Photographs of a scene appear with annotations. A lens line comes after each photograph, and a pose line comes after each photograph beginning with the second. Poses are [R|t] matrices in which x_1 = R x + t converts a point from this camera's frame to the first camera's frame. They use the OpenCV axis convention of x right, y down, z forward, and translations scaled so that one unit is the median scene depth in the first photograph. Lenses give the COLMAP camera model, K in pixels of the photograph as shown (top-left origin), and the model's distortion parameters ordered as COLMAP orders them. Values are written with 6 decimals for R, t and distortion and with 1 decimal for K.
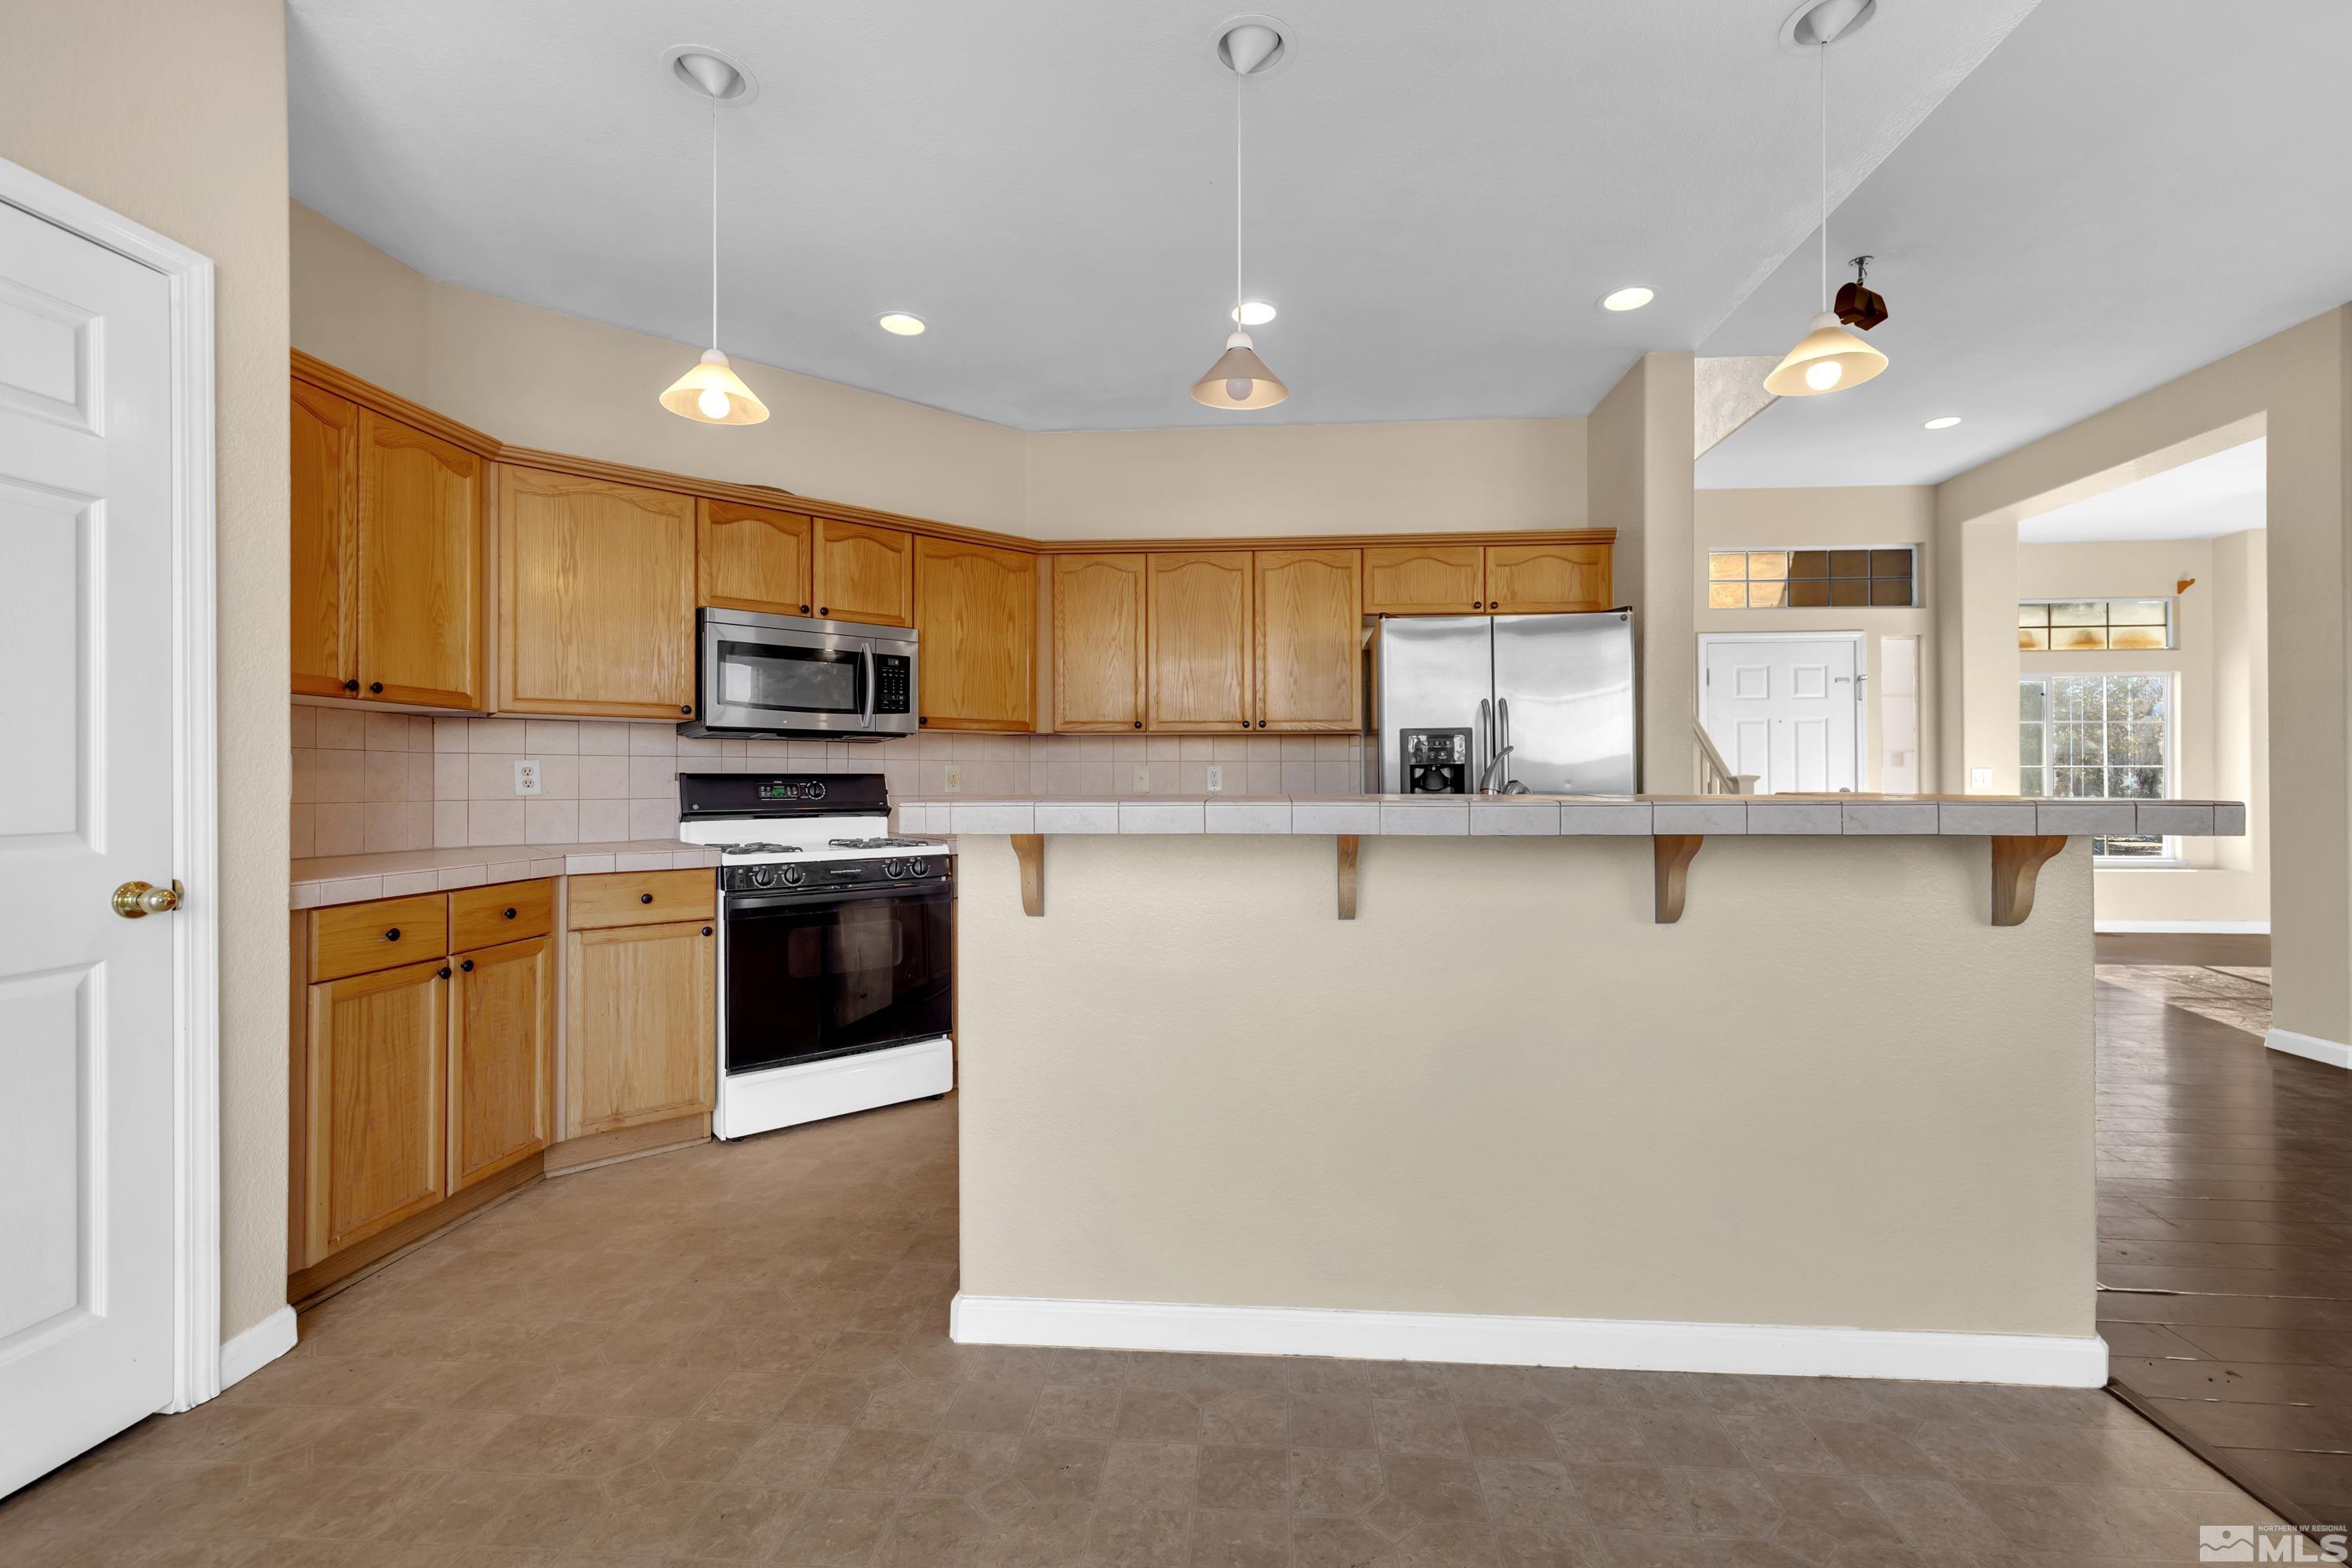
lens RADIAL K [[997.9, 0, 1187.7], [0, 997.9, 781.6], [0, 0, 1]] dist [0.006105, -0.001229]
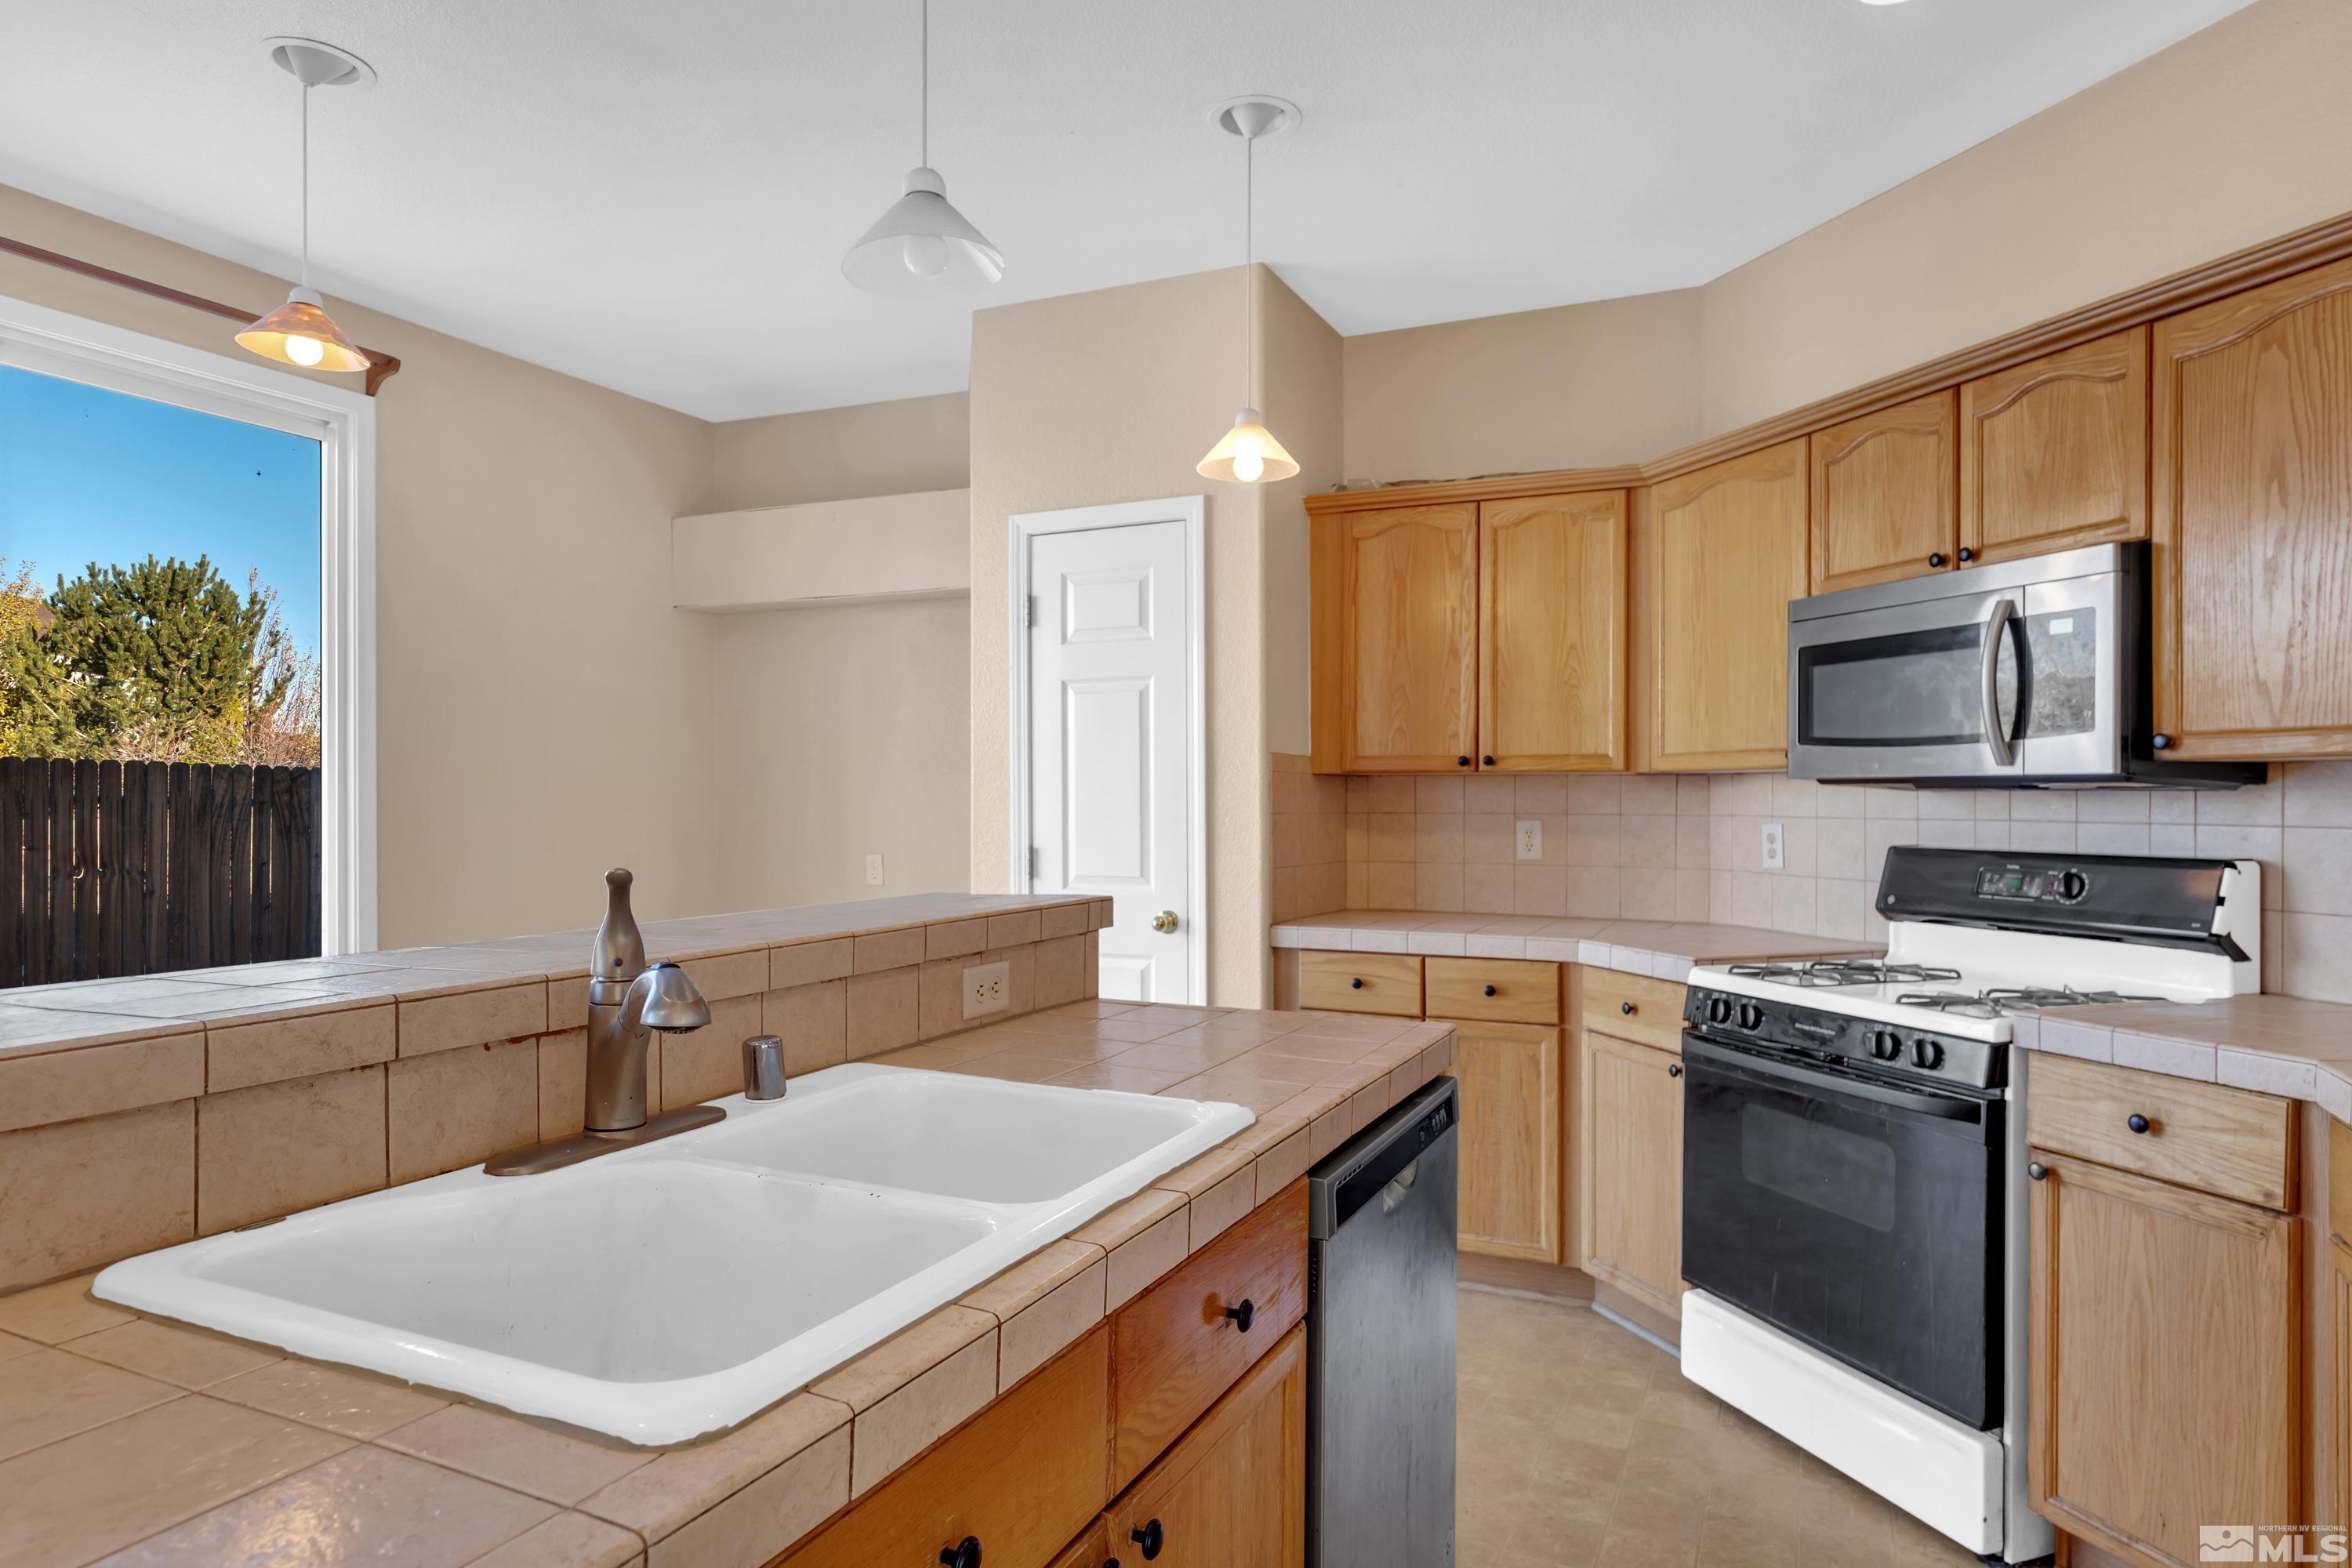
lens RADIAL K [[1322.9, 0, 1188.5], [0, 1322.9, 790.4], [0, 0, 1]] dist [-0.004686, -0.000413]
pose [[-0.347219, -0.004487, -0.937773, 0.392390], [-0.000162, 0.999989, -0.004724, -0.034656], [0.937784, -0.001488, -0.347215, 0.747235]]
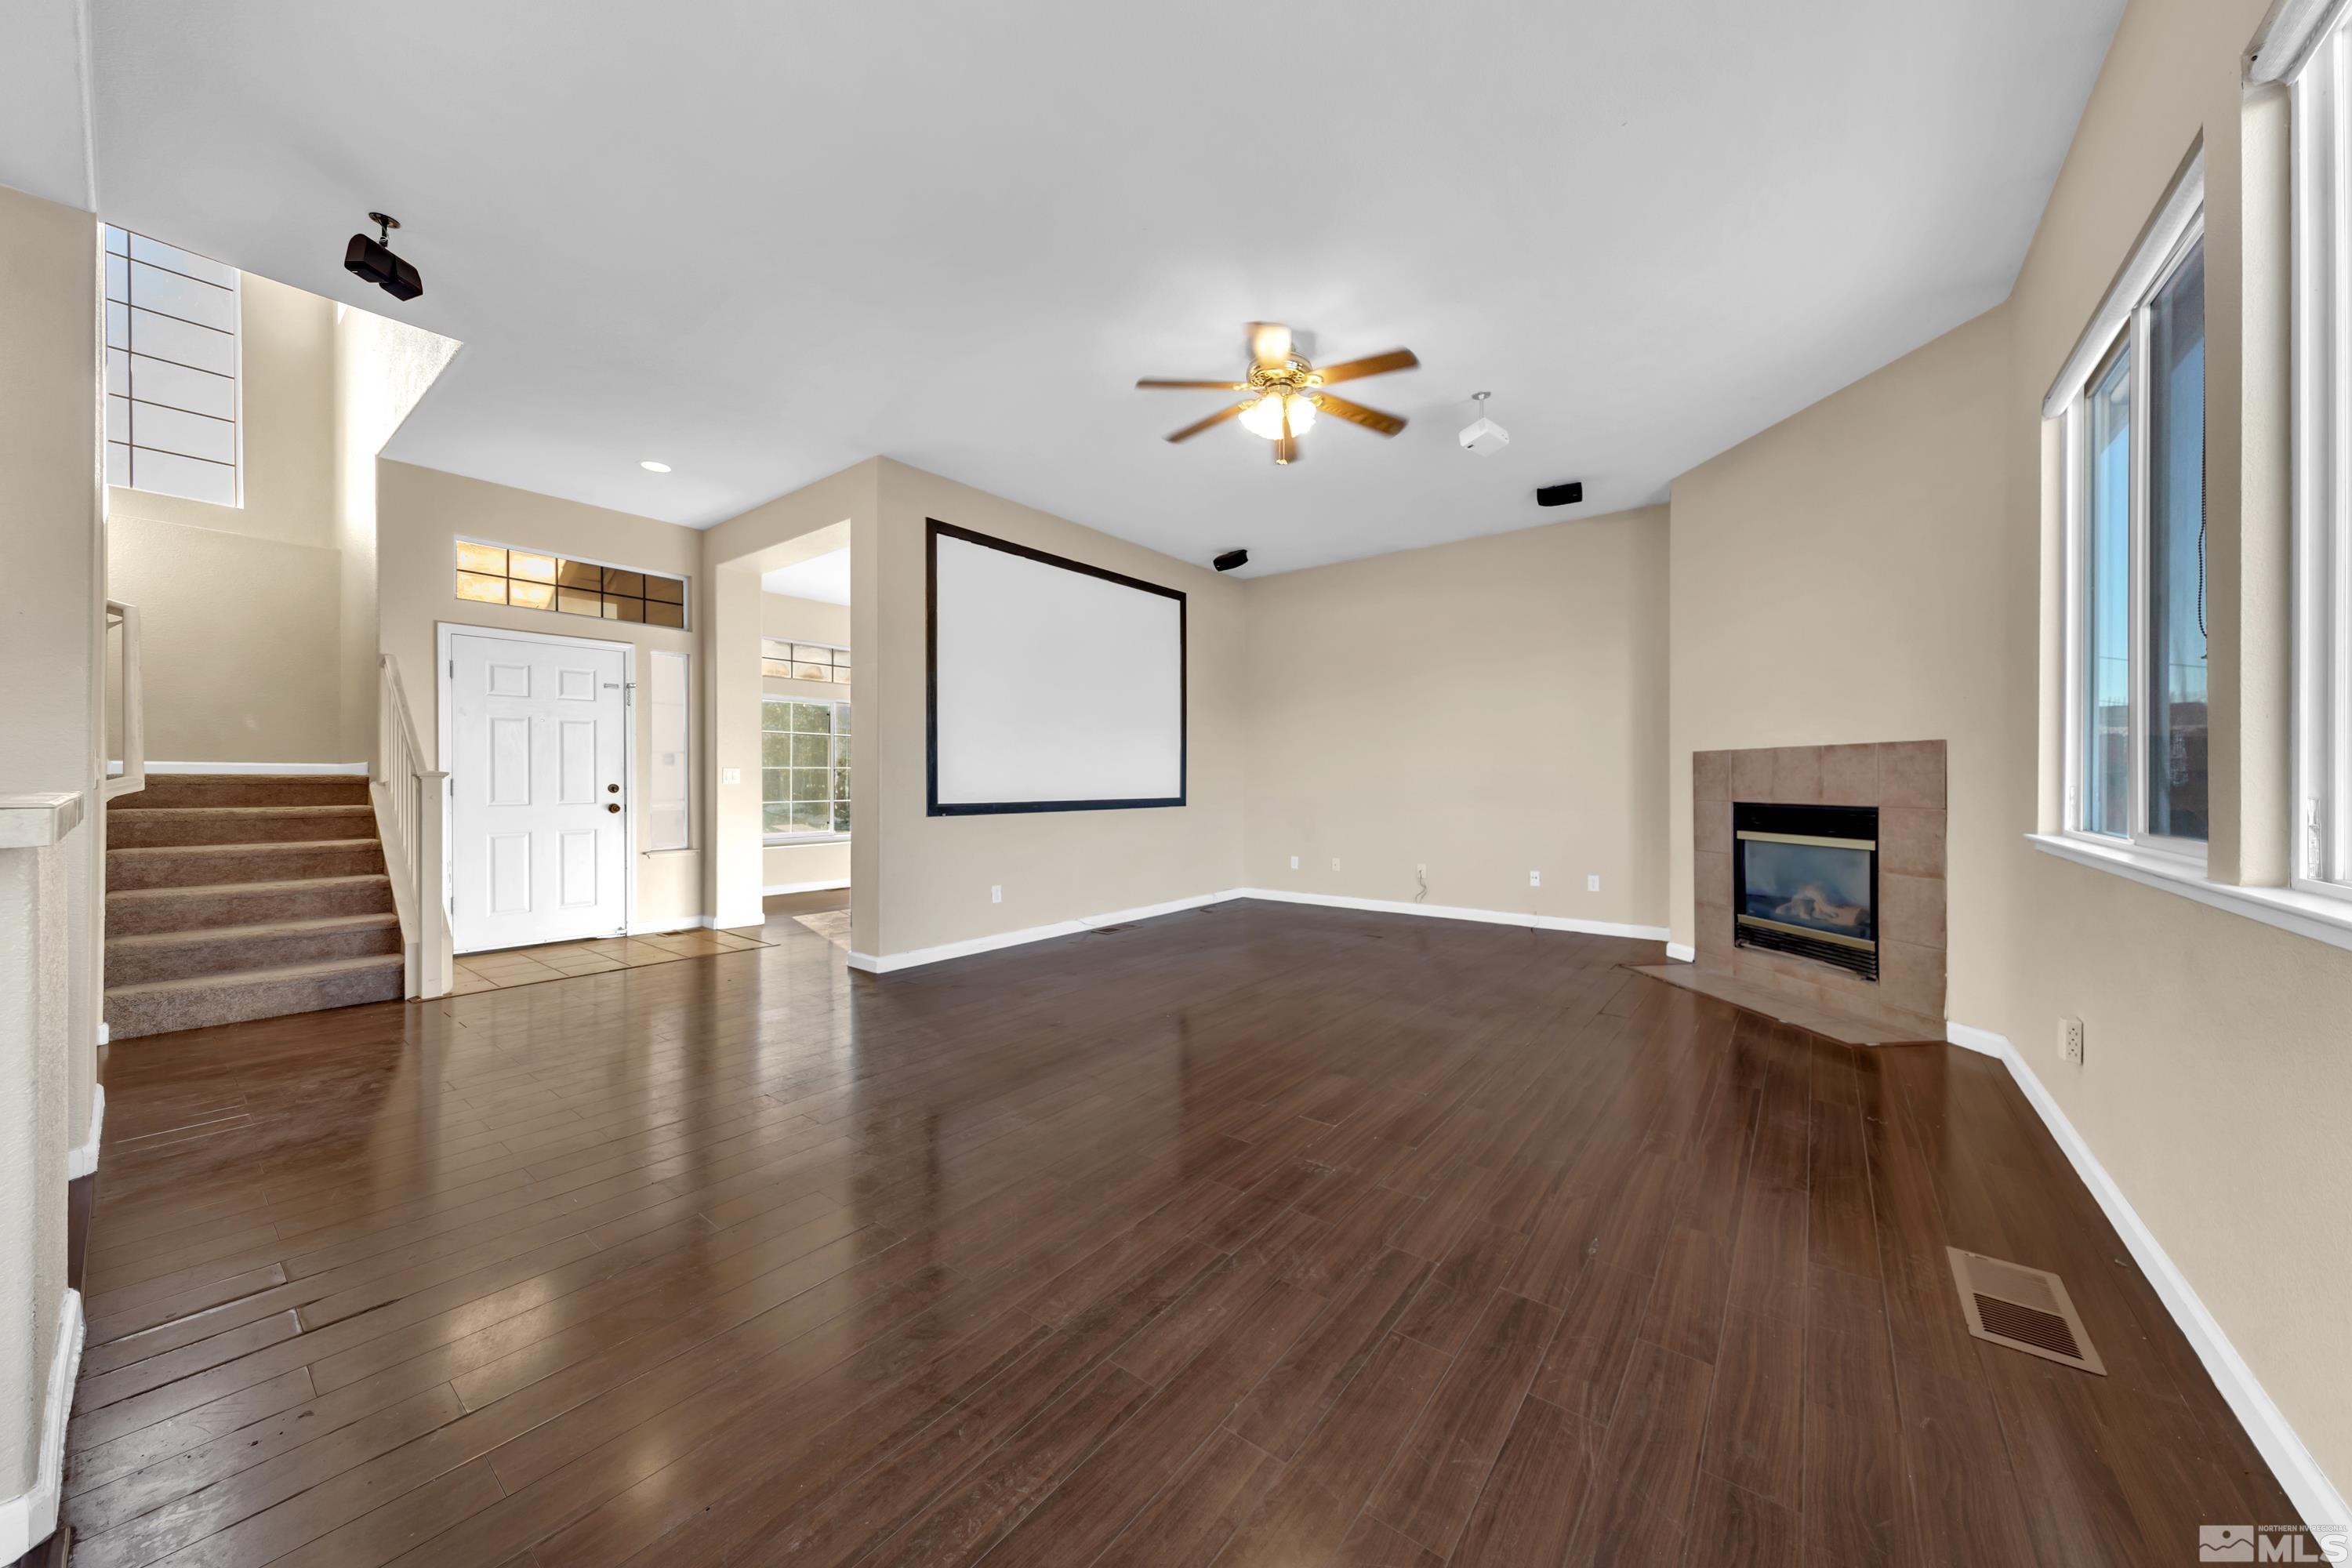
lens RADIAL K [[812.6, 0, 1205.0], [0, 812.6, 780.4], [0, 0, 1]] dist [0.006476, 0.000278]
pose [[0.545999, 0.000790, 0.837786, 0.399552], [-0.001685, 0.999999, 0.000155, 0.000873], [-0.837784, -0.001496, 0.545999, -0.051711]]
